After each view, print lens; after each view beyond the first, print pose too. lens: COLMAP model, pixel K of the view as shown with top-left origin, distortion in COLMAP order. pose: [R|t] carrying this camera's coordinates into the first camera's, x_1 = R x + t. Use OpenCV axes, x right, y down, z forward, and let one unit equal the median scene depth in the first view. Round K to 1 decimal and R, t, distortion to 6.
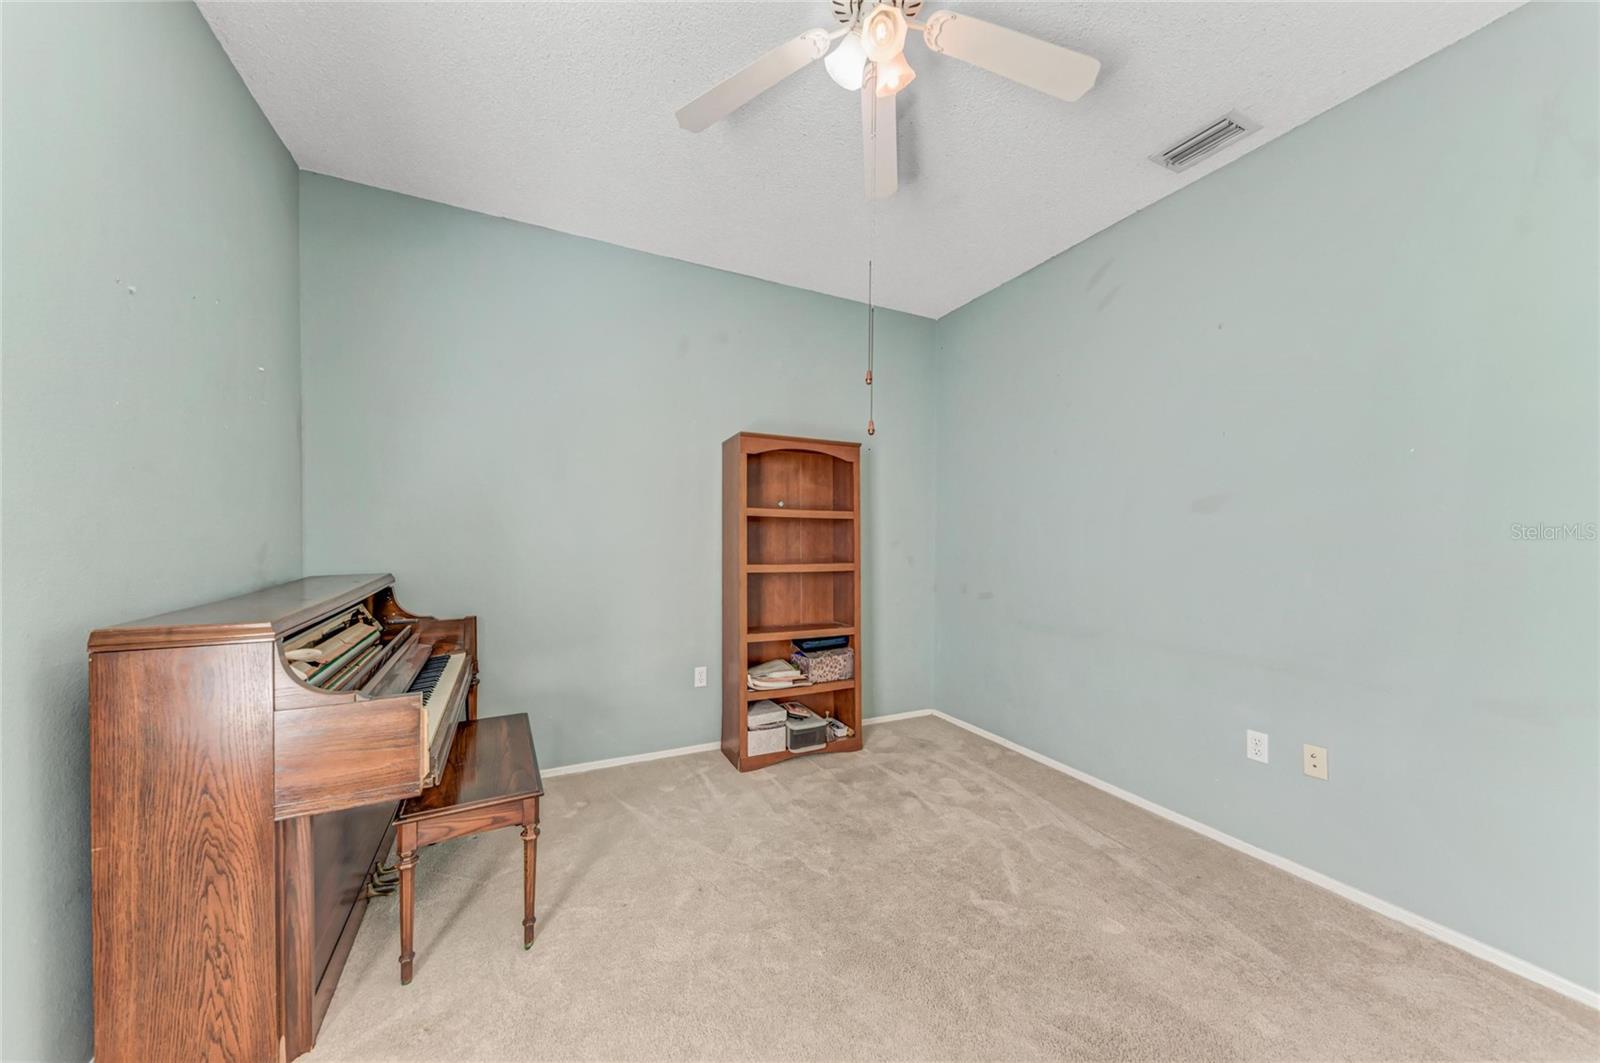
lens RADIAL K [[553.7, 0, 808.7], [0, 553.7, 543.9], [0, 0, 1]] dist [0.009801, -0.002560]
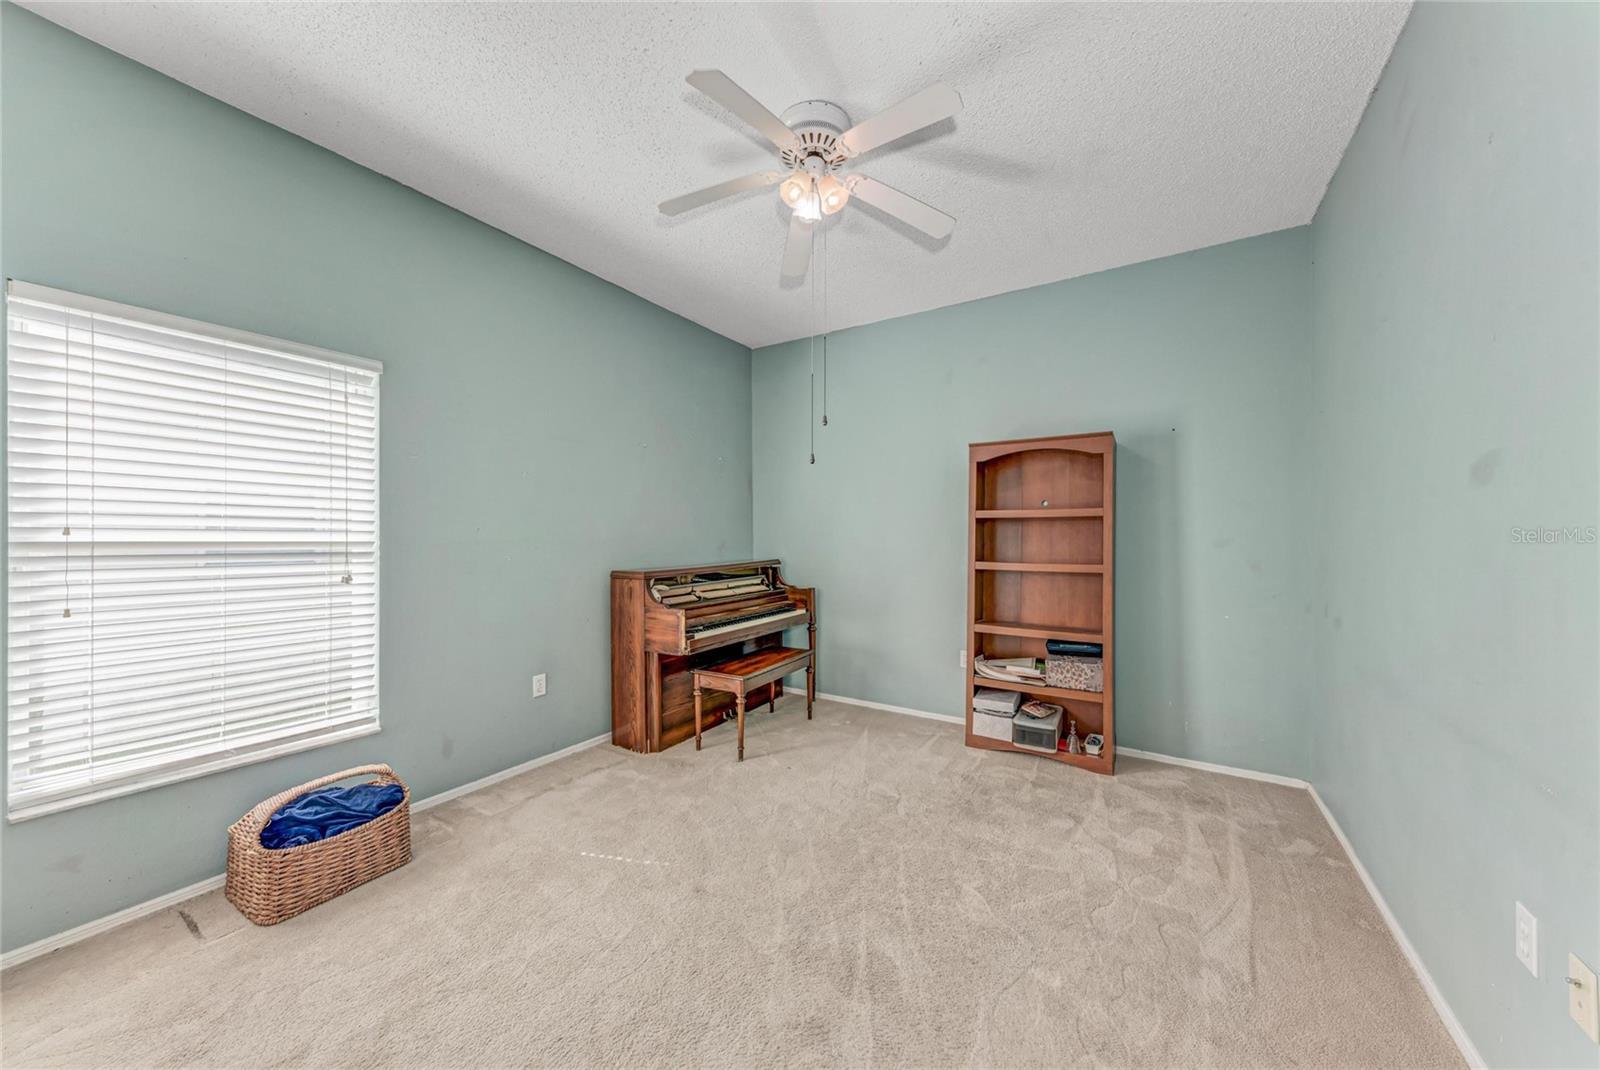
lens RADIAL K [[553.7, 0, 804.9], [0, 553.7, 535.9], [0, 0, 1]] dist [0.009801, -0.002560]
pose [[0.522794, -0.011096, -0.852387, 0.650602], [-0.005134, 0.999856, -0.016165, 0.005318], [0.852443, 0.012827, 0.522662, 0.122549]]
